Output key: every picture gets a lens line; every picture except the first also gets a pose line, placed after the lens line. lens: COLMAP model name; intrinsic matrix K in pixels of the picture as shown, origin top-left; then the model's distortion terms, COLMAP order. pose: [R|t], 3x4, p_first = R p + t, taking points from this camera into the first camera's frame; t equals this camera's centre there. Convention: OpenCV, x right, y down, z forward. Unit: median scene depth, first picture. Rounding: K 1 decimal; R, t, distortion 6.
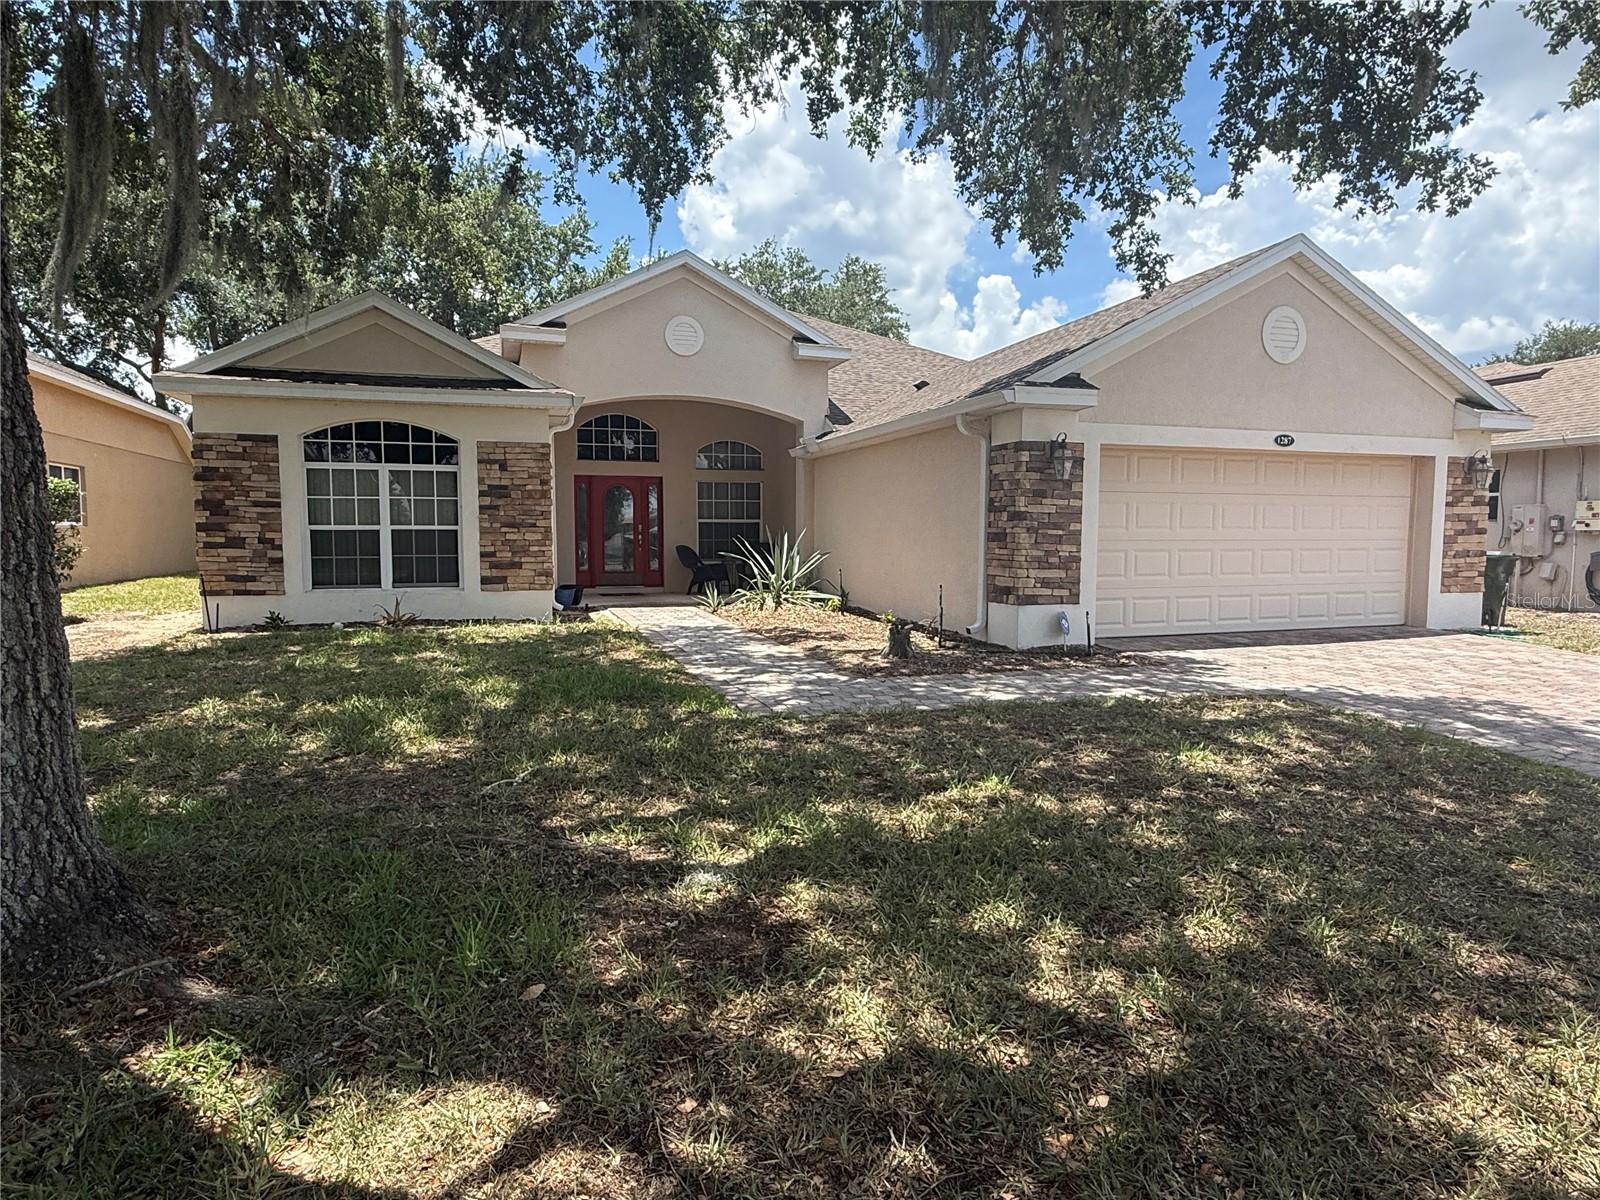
lens RADIAL K [[891.9, 0, 803.5], [0, 891.9, 604.1], [0, 0, 1]] dist [-0.011590, 0.000902]
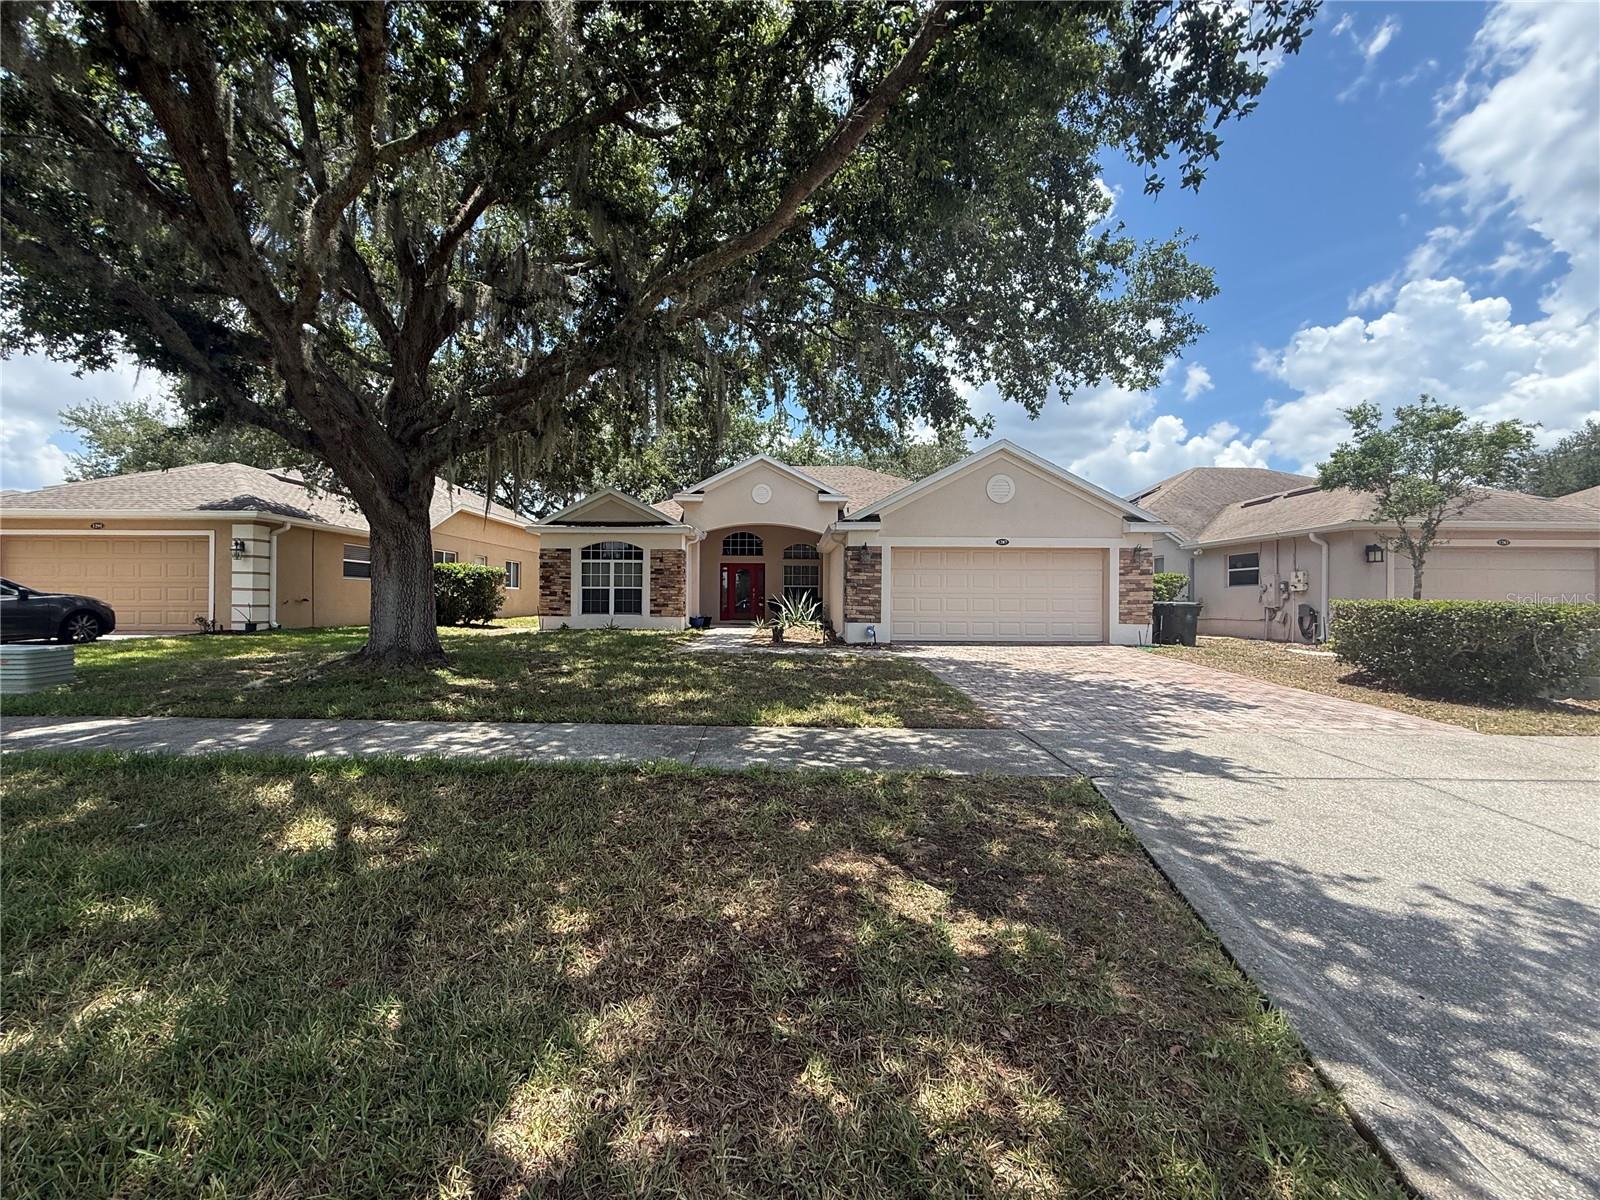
lens RADIAL K [[631.7, 0, 804.9], [0, 631.7, 601.5], [0, 0, 1]] dist [-0.016060, -0.000027]
pose [[0.954054, 0.006128, -0.299573, 0.495278], [-0.029519, 0.996850, -0.073618, 0.054085], [0.298178, 0.079079, 0.951229, -0.390520]]
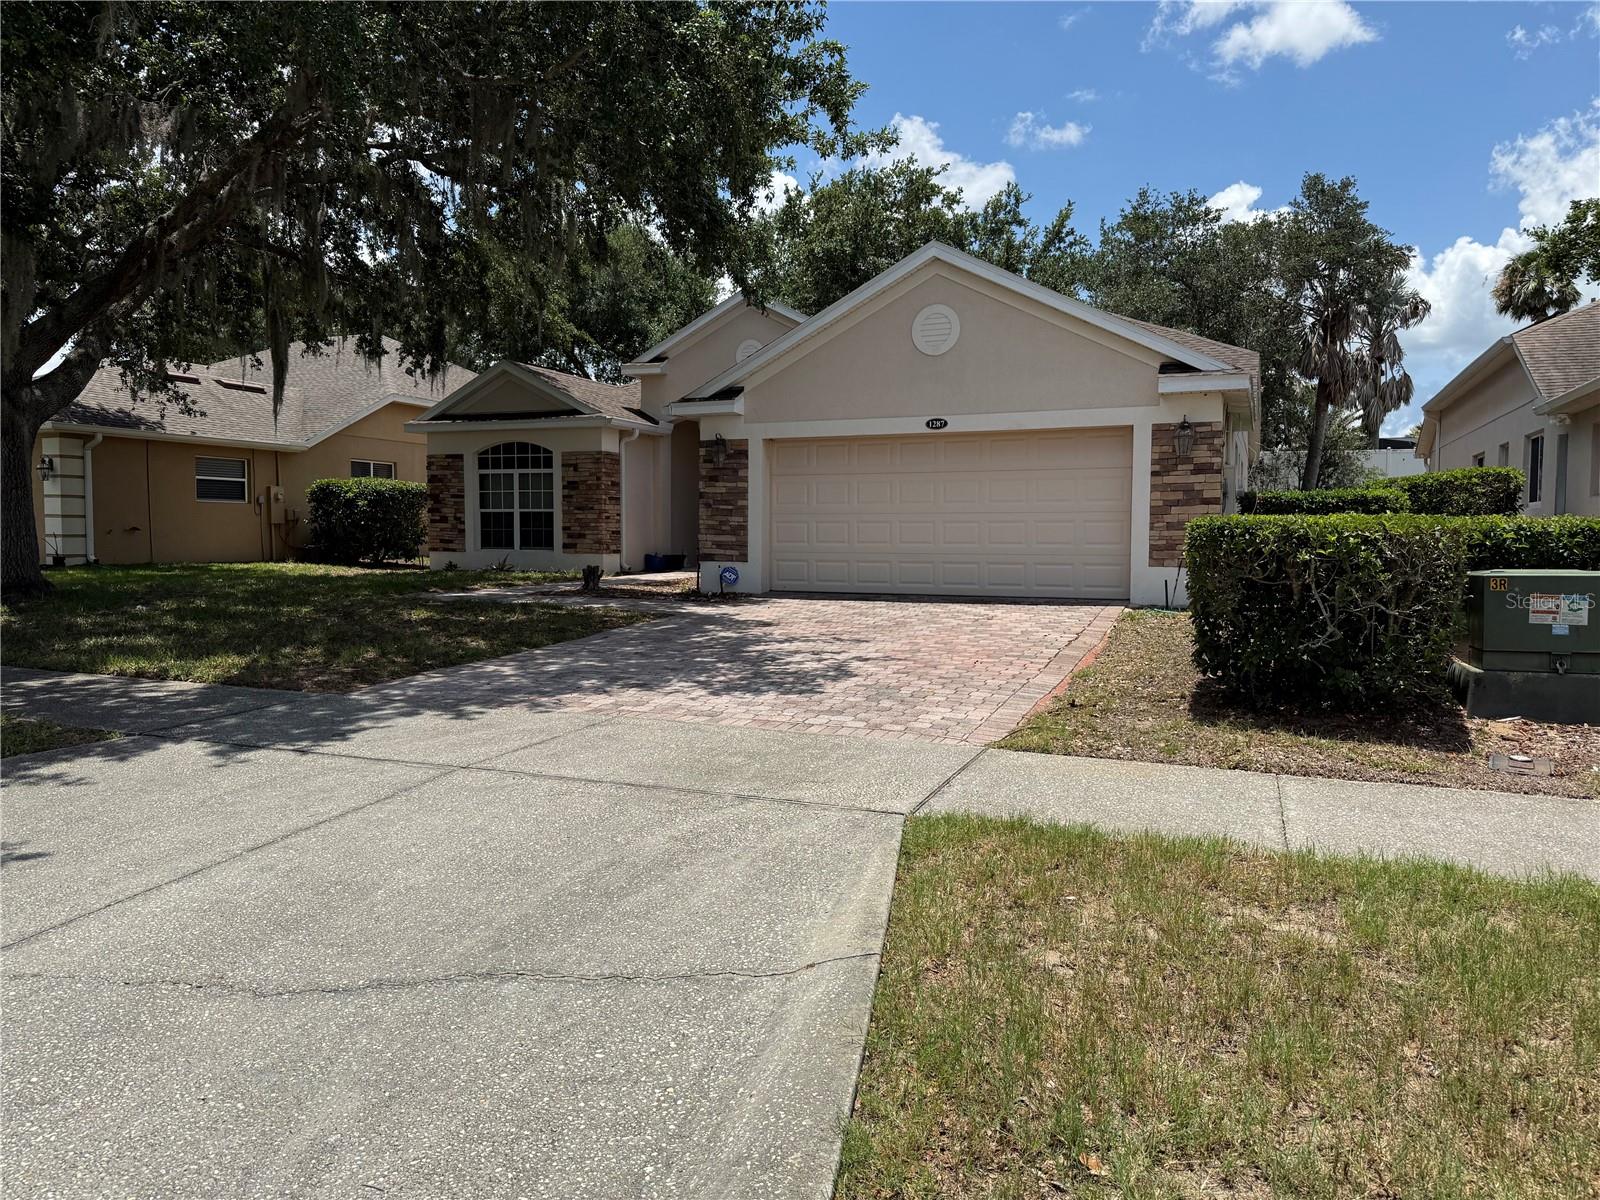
lens RADIAL K [[1120.8, 0, 796.1], [0, 1120.8, 601.0], [0, 0, 1]] dist [0.042780, -0.008174]
pose [[0.755388, 0.042574, -0.653894, 1.225442], [-0.052907, 0.998592, 0.003898, 0.039917], [0.653139, 0.031651, 0.756576, -0.164466]]
